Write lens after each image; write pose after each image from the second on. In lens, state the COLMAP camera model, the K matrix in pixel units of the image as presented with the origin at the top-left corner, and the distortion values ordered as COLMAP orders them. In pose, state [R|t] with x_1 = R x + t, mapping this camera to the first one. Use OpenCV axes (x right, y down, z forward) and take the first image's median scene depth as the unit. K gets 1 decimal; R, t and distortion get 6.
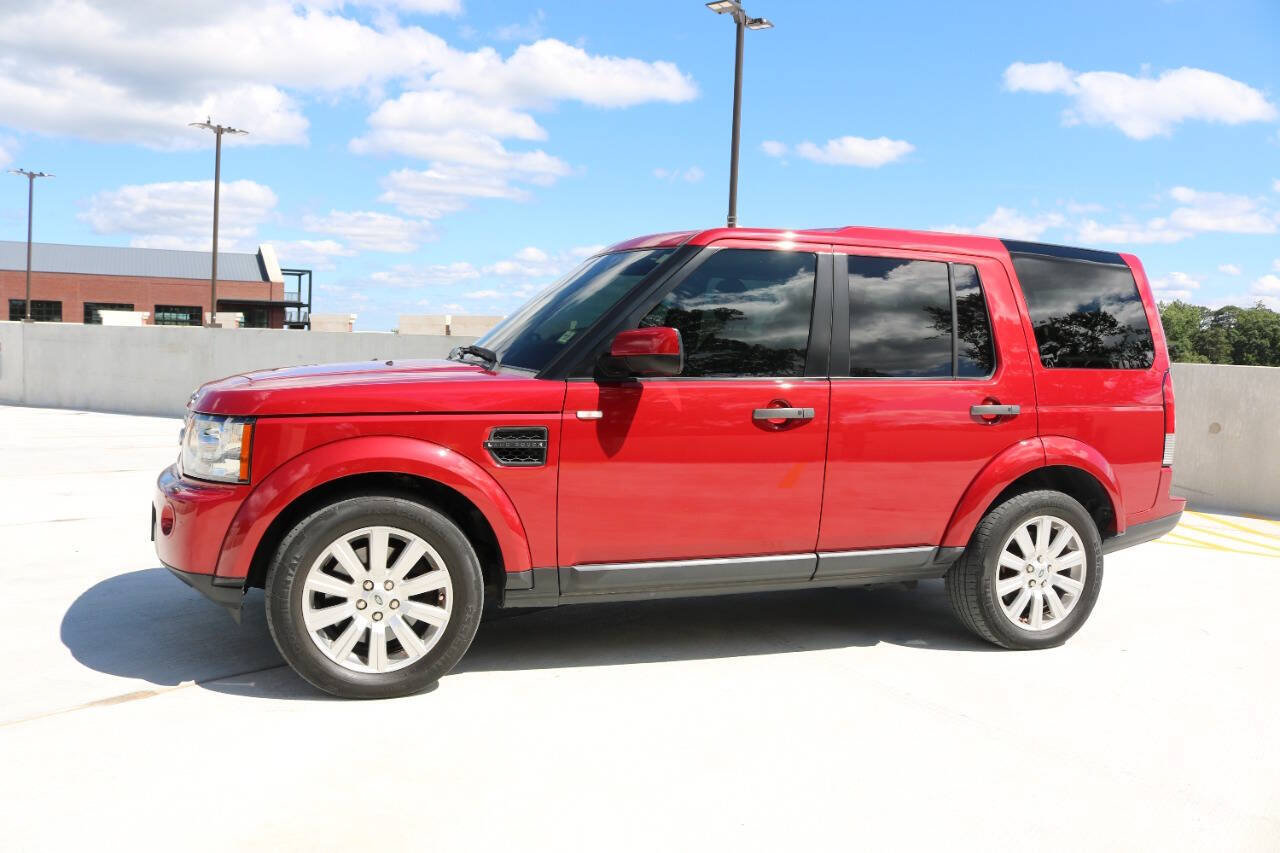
lens RADIAL K [[1059.9, 0, 640.0], [0, 1059.9, 426.5], [0, 0, 1]] dist [-0.158009, 0.140223]
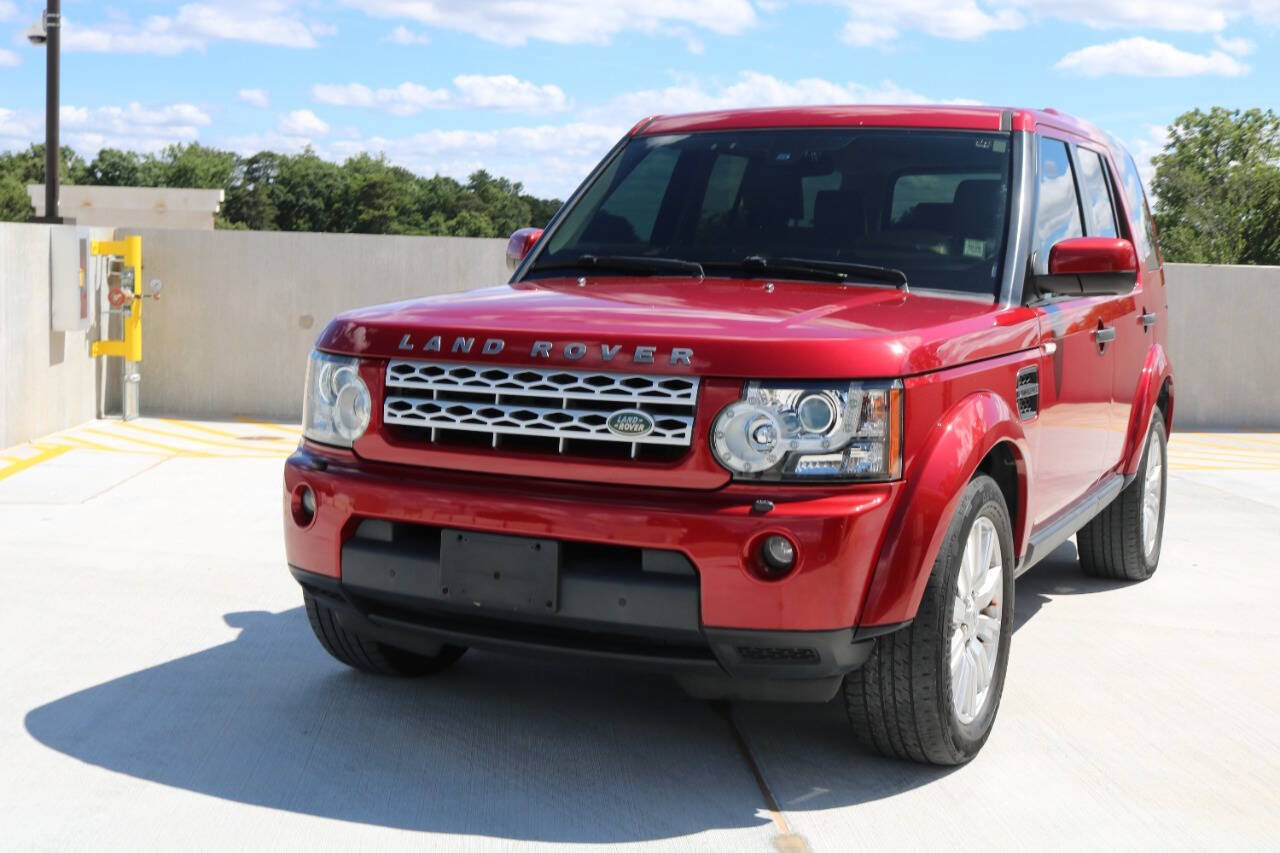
lens RADIAL K [[1634.7, 0, 640.0], [0, 1634.7, 426.5], [0, 0, 1]] dist [-0.099745, 0.109605]
pose [[0.719932, -0.088929, 0.688323, -1.125850], [0.050054, 0.995827, 0.076304, -0.061614], [-0.692237, -0.020481, 0.721380, 0.337279]]
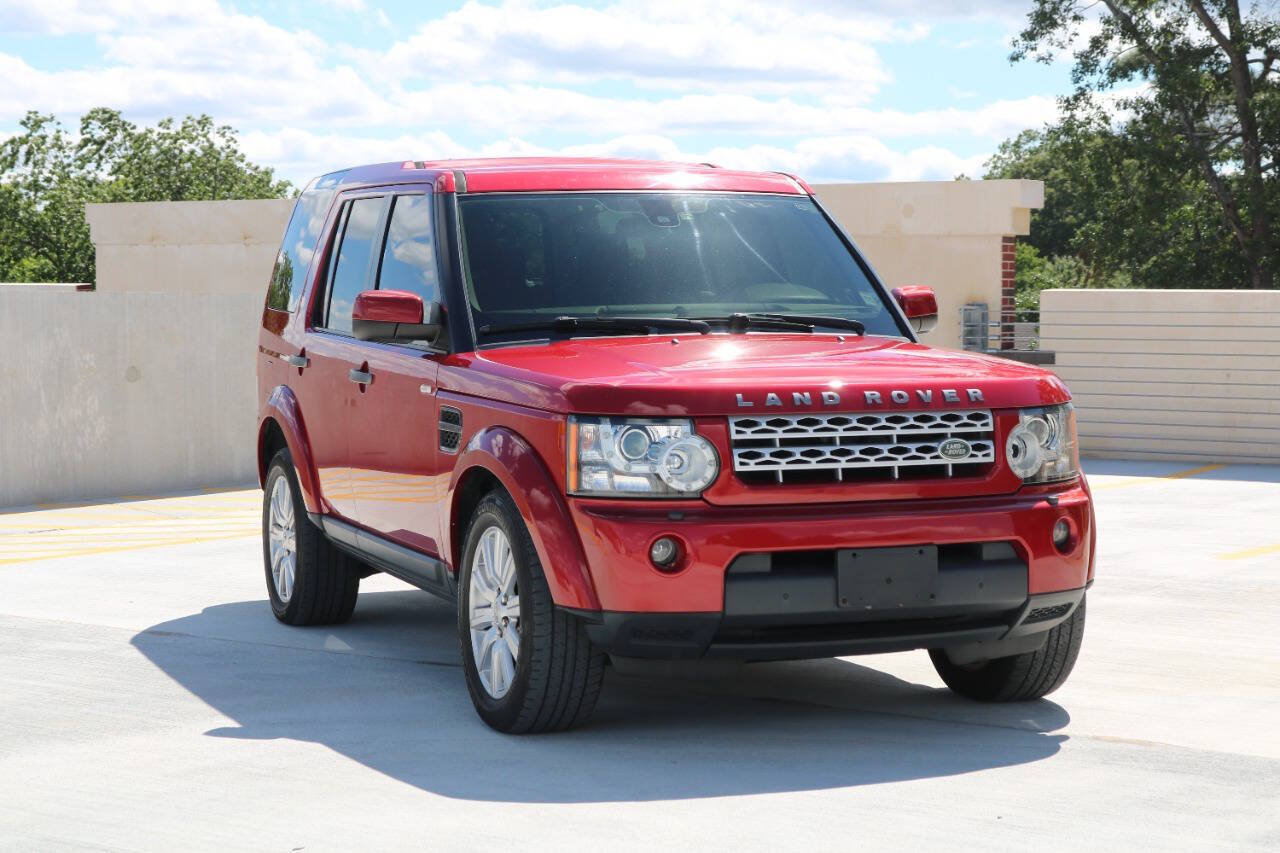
lens RADIAL K [[2520.8, 0, 640.0], [0, 2520.8, 426.5], [0, 0, 1]] dist [-0.016094, 0.134247]
pose [[-0.010801, -0.093234, 0.995586, -2.373626], [0.074581, 0.992795, 0.093782, -0.205268], [-0.997156, 0.075265, -0.003770, 1.285264]]
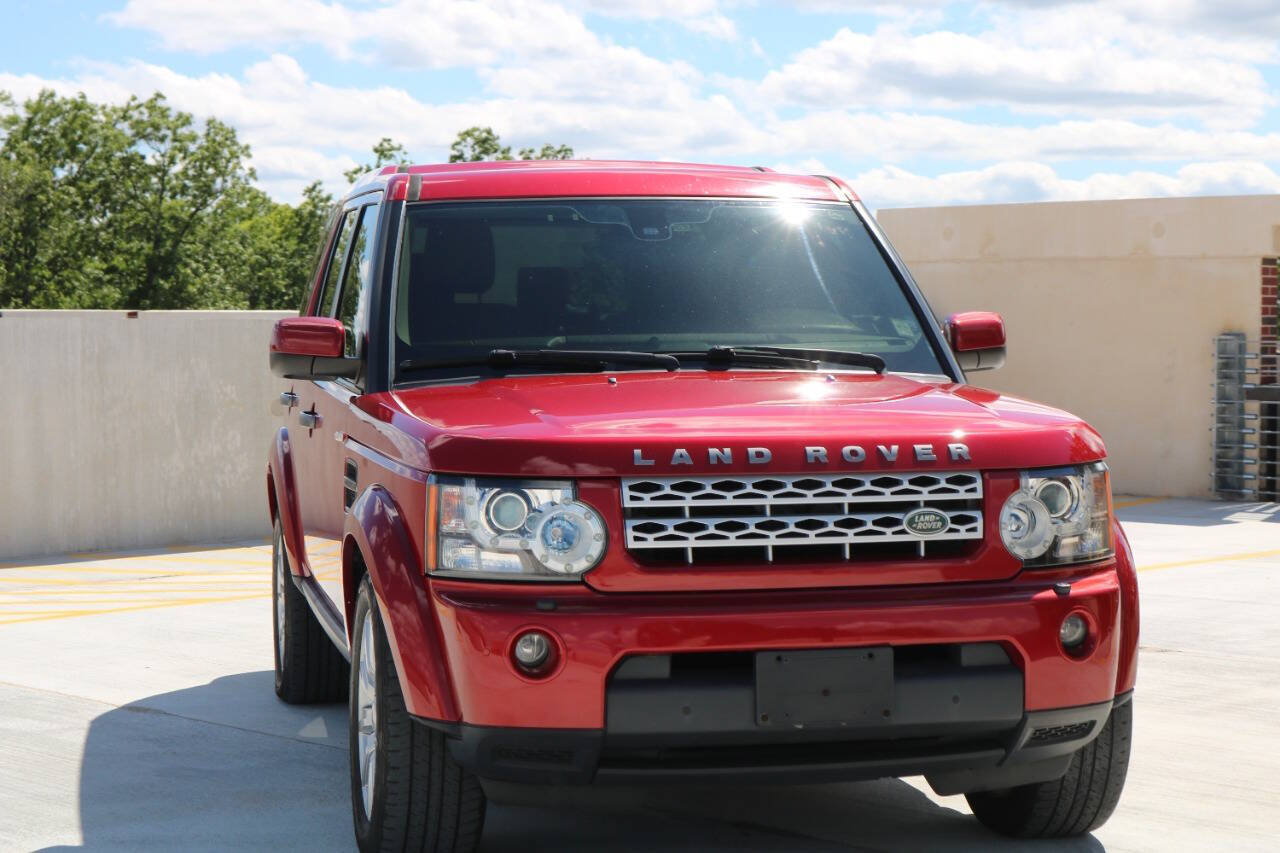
lens RADIAL K [[2520.8, 0, 640.0], [0, 2520.8, 426.5], [0, 0, 1]] dist [-0.016094, 0.134247]
pose [[0.137055, -0.081763, 0.987183, -1.953742], [0.079146, 0.994305, 0.071364, -0.165868], [-0.987397, 0.068351, 0.142745, 0.990618]]
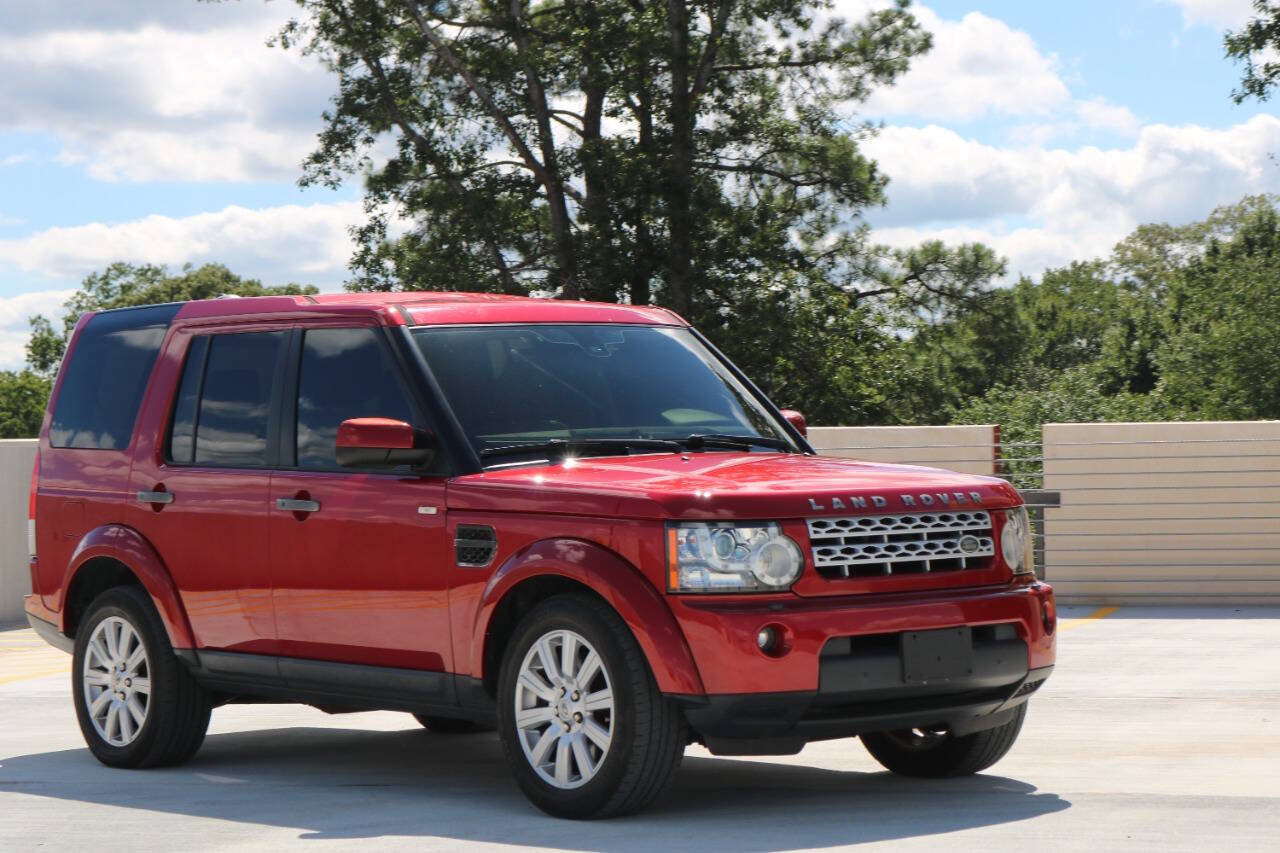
lens RADIAL K [[3061.0, 0, 644.5], [0, 3061.0, 406.4], [0, 0, 1]] dist [0.022359, 0.222392]
pose [[-0.337725, -0.021033, 0.941010, -2.888161], [0.074169, 0.996047, 0.048882, -0.262468], [-0.938318, 0.086302, -0.334830, 2.193952]]
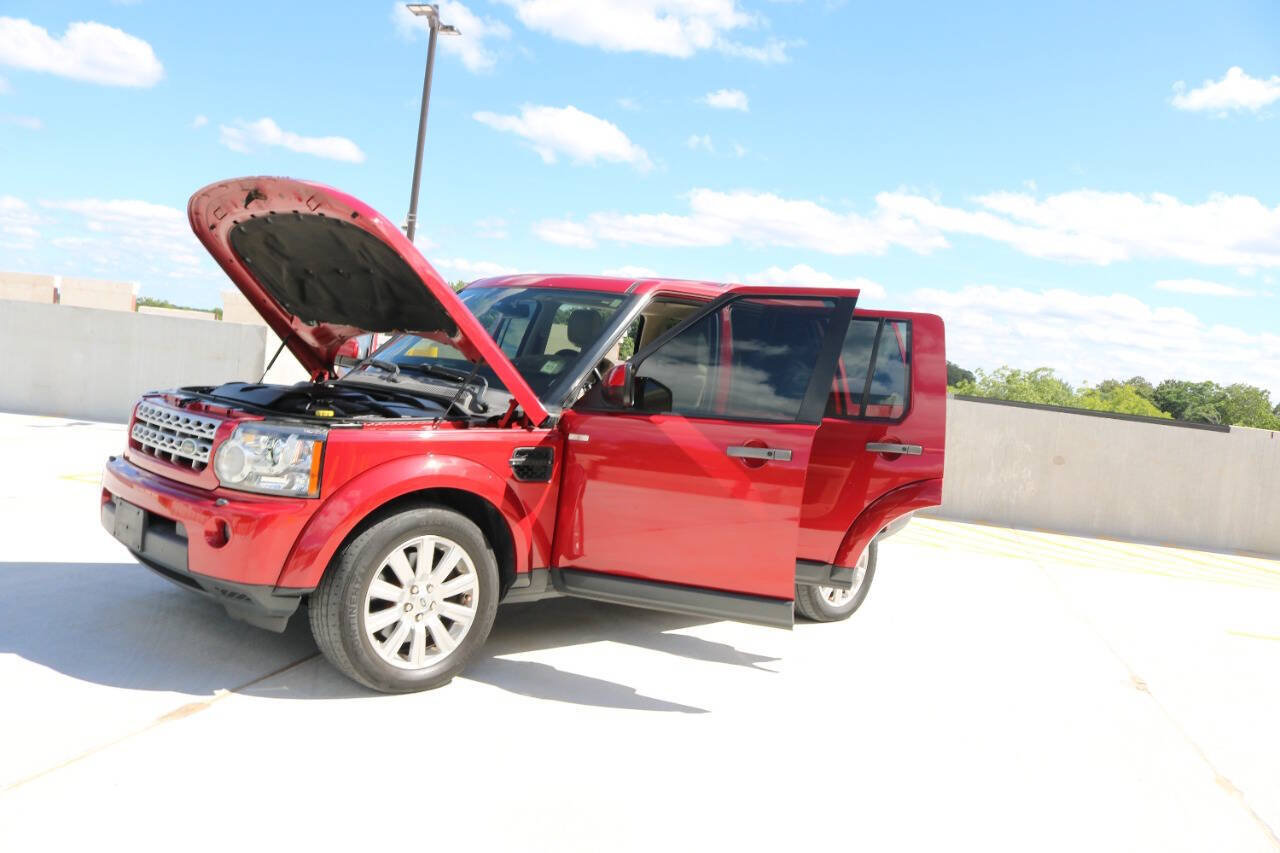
lens RADIAL K [[1059.9, 0, 640.0], [0, 1059.9, 426.5], [0, 0, 1]] dist [-0.158009, 0.140223]
pose [[0.902006, 0.030278, 0.430659, -0.502203], [-0.038197, 0.999223, 0.009751, -0.037519], [-0.430029, -0.025245, 0.902462, -0.088216]]
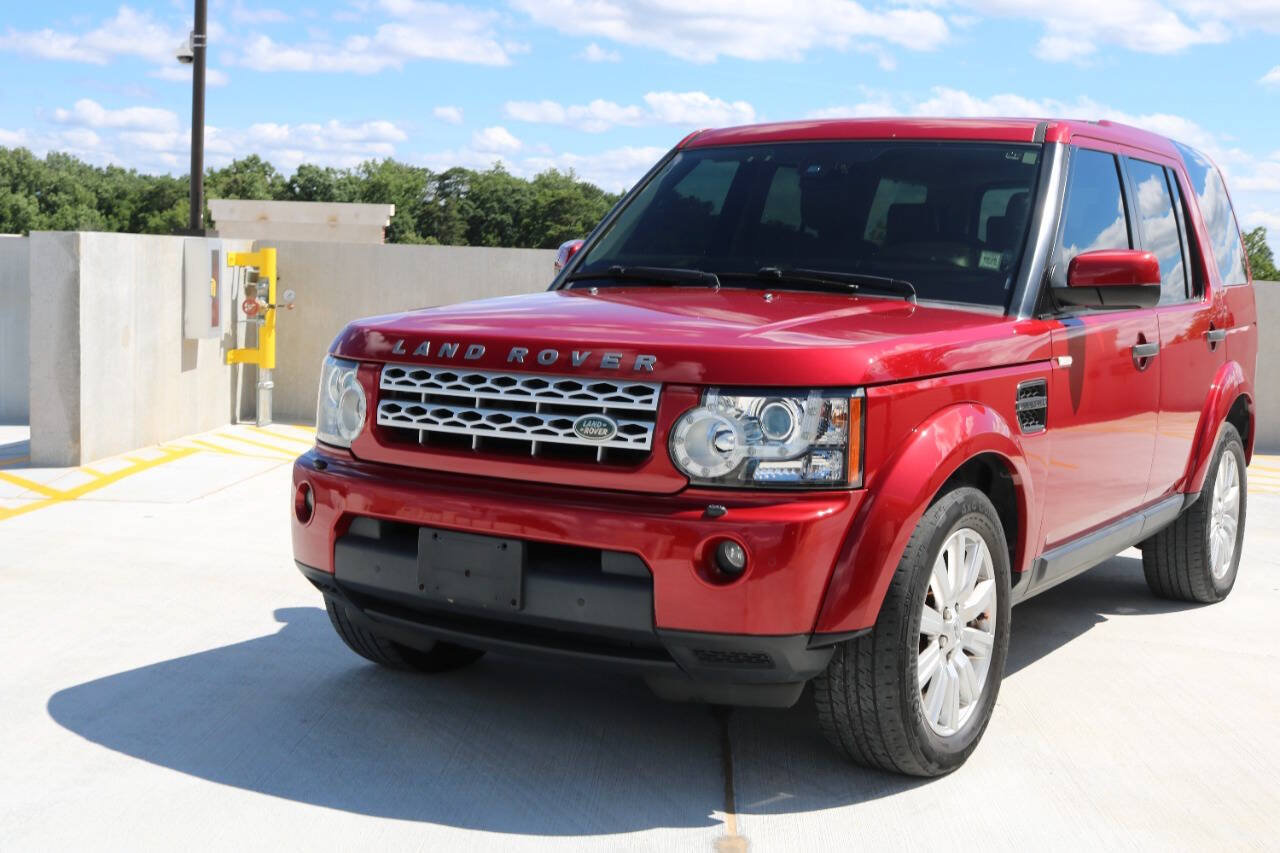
lens RADIAL K [[1634.7, 0, 640.0], [0, 1634.7, 426.5], [0, 0, 1]] dist [-0.099745, 0.109605]
pose [[0.795305, -0.070069, 0.602147, -1.038469], [0.041598, 0.997264, 0.061104, -0.050053], [-0.604781, -0.023548, 0.796044, 0.234258]]
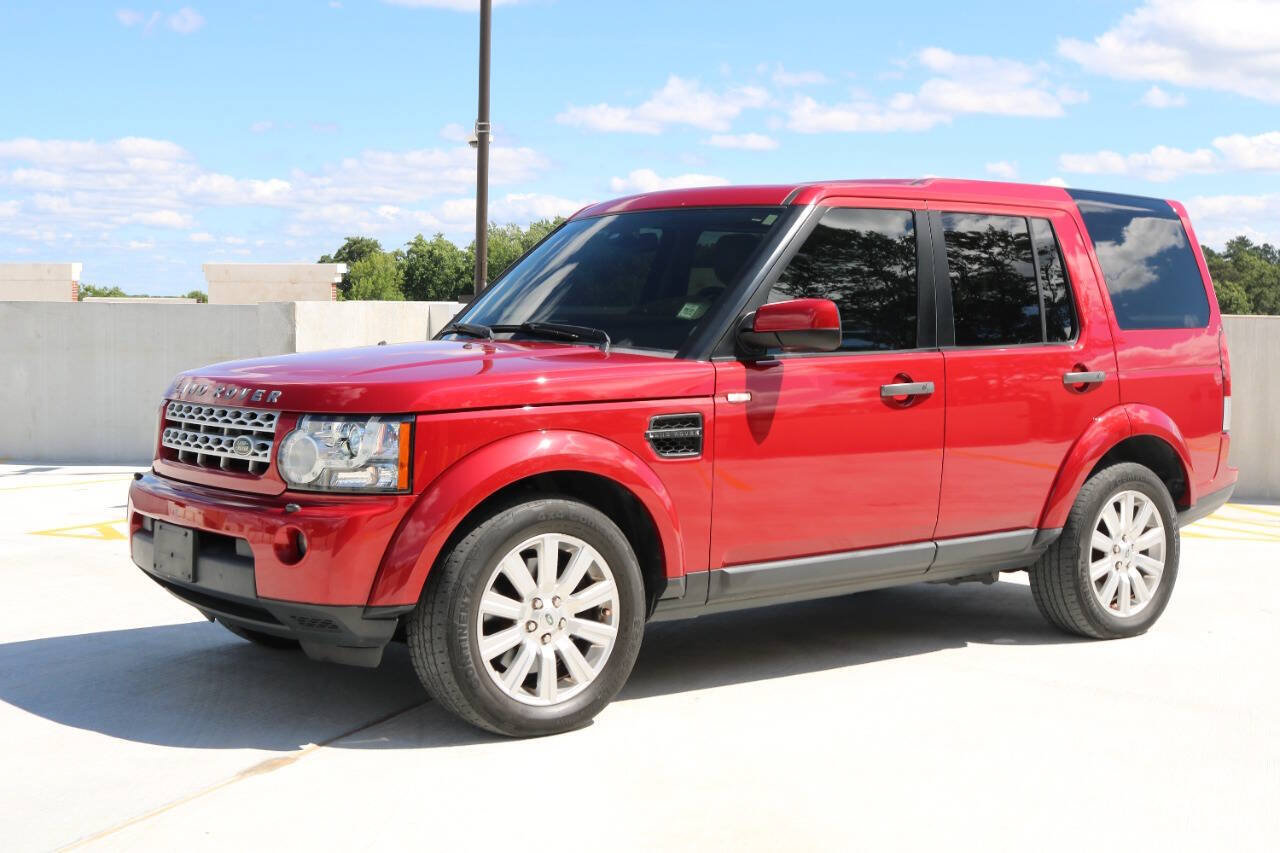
lens RADIAL K [[1684.9, 0, 640.0], [0, 1684.9, 426.5], [0, 0, 1]] dist [-0.075119, 0.011369]
pose [[0.950612, -0.044975, 0.307107, -0.573147], [0.044929, 0.998964, 0.007225, -0.000666], [-0.307114, 0.006930, 0.951648, -0.335791]]
